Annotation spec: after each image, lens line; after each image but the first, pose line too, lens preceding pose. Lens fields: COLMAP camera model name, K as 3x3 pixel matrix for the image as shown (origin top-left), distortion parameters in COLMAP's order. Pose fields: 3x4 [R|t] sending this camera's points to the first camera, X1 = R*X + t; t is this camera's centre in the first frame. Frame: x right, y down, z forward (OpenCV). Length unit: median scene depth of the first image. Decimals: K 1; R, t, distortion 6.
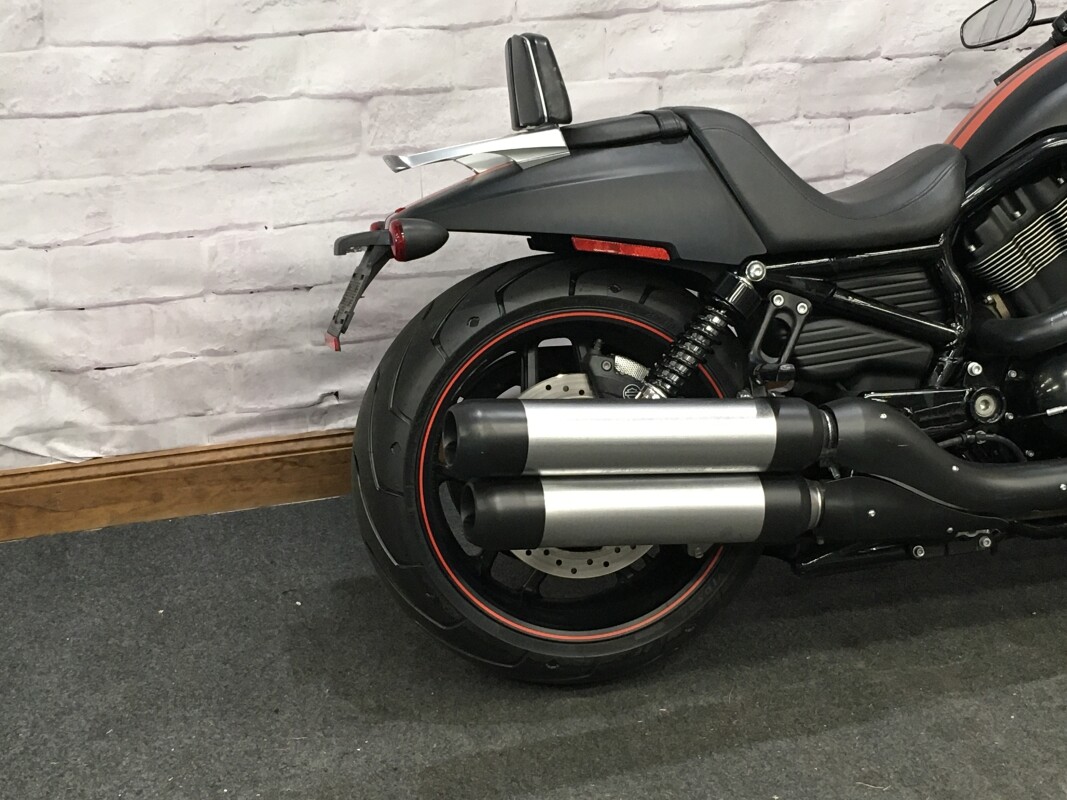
lens RADIAL K [[1849.1, 0, 532.0], [0, 1849.1, 399.4], [0, 0, 1]] dist [0.056676, 0.000000]
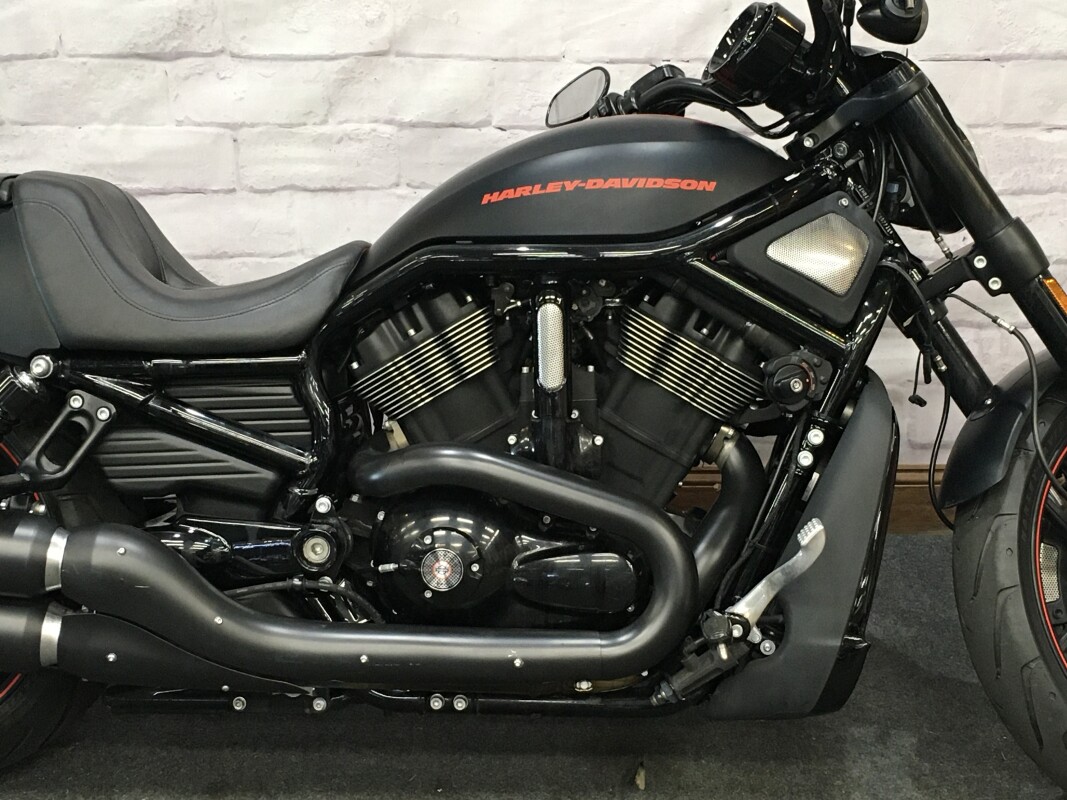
lens RADIAL K [[1849.1, 0, 531.7], [0, 1849.1, 401.3], [0, 0, 1]] dist [0.056676, 0.000000]
pose [[0.955389, 0.122529, -0.268737, 0.483403], [-0.118516, 0.992463, 0.031168, -0.089324], [0.270530, 0.002072, 0.962709, 0.168421]]
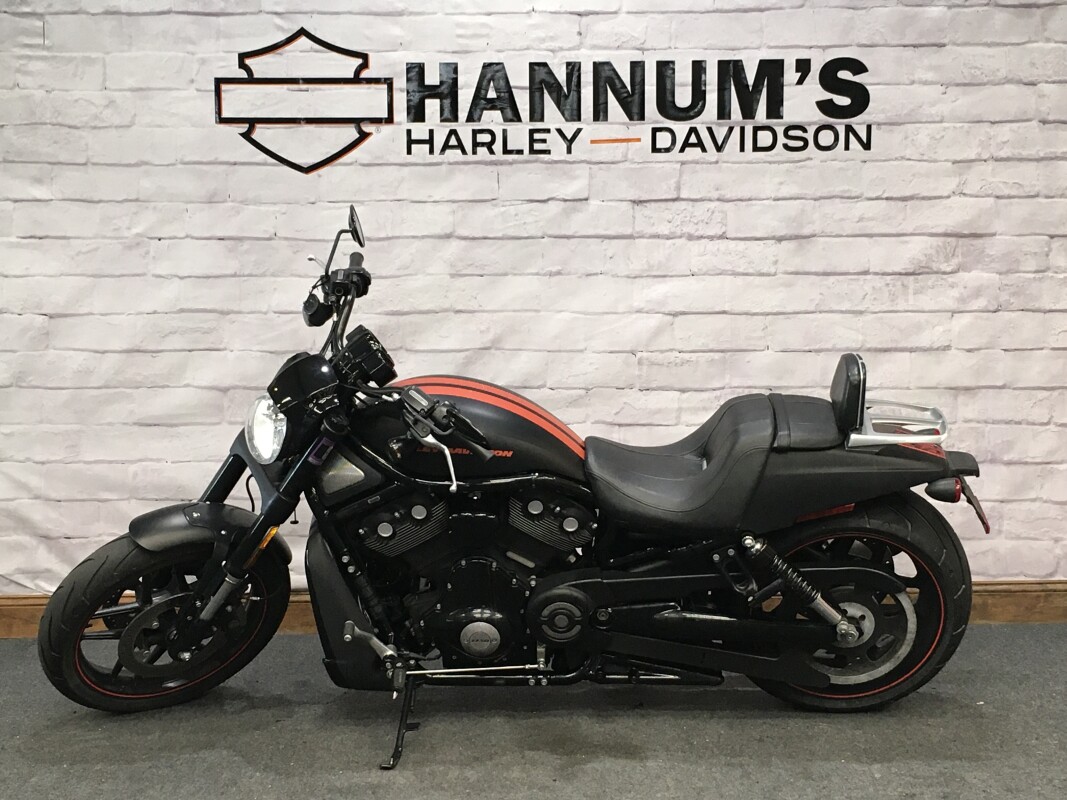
lens RADIAL K [[1772.6, 0, 534.5], [0, 1772.6, 398.4], [0, 0, 1]] dist [0.055528, 0.000000]
pose [[0.966644, 0.051078, -0.250977, 0.598078], [-0.110072, 0.967651, -0.227013, 0.186895], [0.231263, 0.247066, 0.940997, -0.481800]]
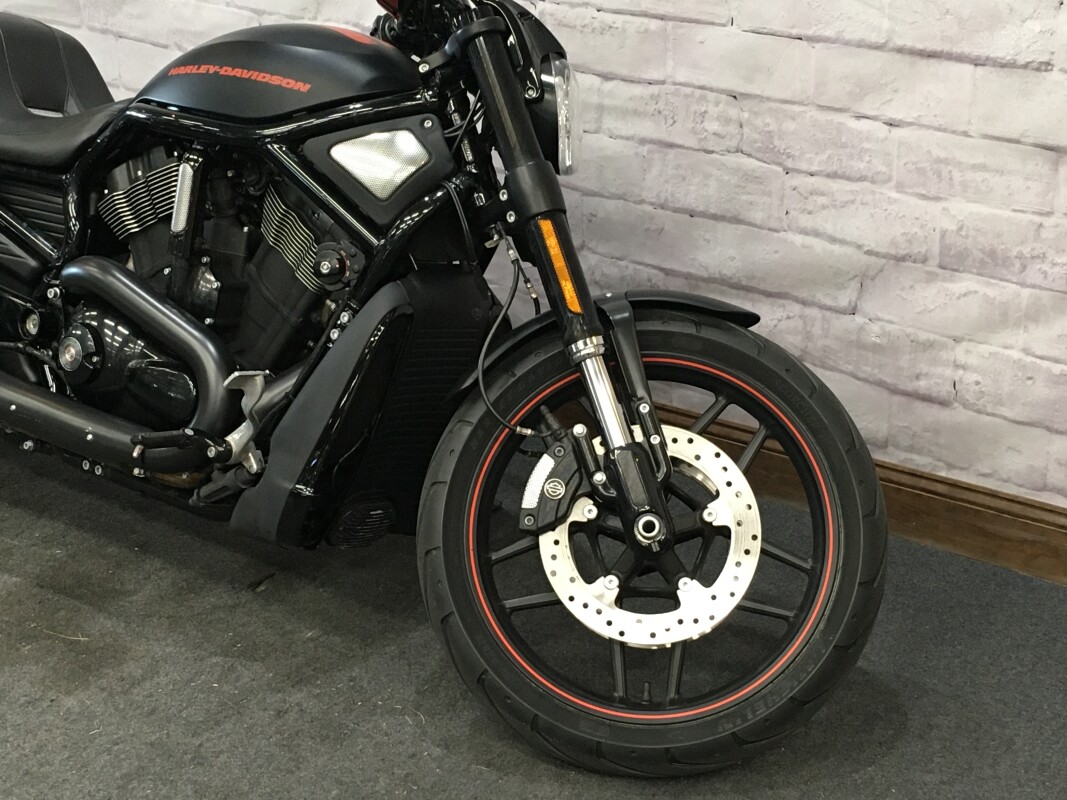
lens RADIAL K [[1849.1, 0, 533.8], [0, 1849.1, 398.4], [0, 0, 1]] dist [0.056676, 0.000000]
pose [[0.635133, 0.327113, -0.699717, 1.052963], [-0.302213, 0.938919, 0.164619, -0.196125], [0.710826, 0.106908, 0.695195, 0.381340]]
